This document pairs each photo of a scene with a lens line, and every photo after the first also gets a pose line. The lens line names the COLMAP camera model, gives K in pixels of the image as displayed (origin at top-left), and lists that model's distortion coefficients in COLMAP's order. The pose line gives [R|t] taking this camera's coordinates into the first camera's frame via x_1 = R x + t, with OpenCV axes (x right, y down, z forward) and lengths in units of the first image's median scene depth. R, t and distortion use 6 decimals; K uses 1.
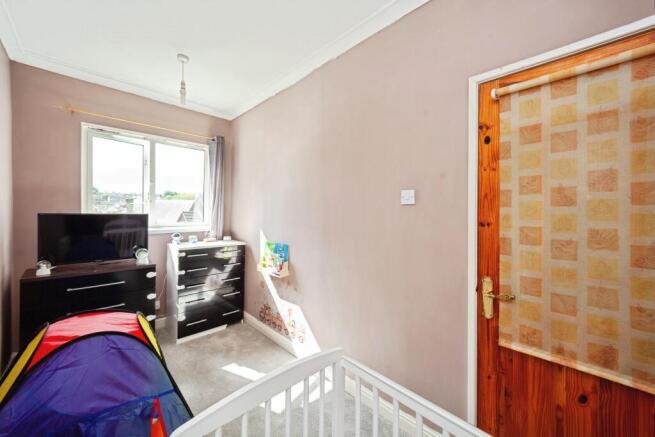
lens RADIAL K [[245.2, 0, 327.5], [0, 245.2, 218.5], [0, 0, 1]] dist [0.000638, 0.000076]
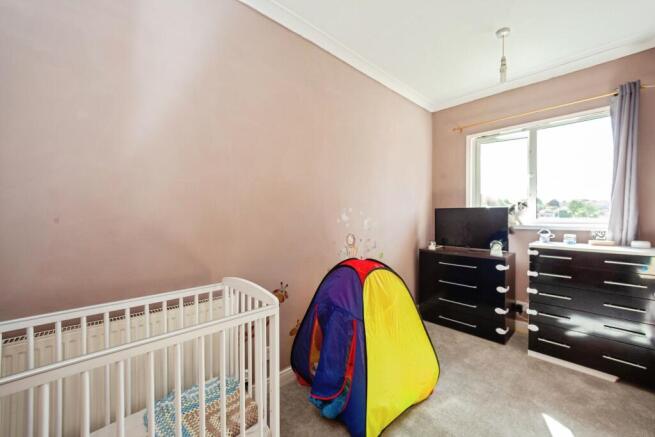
lens RADIAL K [[253.3, 0, 327.5], [0, 253.3, 218.5], [0, 0, 1]] dist [0.000940, 0.000133]
pose [[0.016459, 0.002462, -0.999862, 0.273642], [-0.026637, 0.999643, 0.002023, 0.045755], [0.999510, 0.026600, 0.016518, 0.267489]]
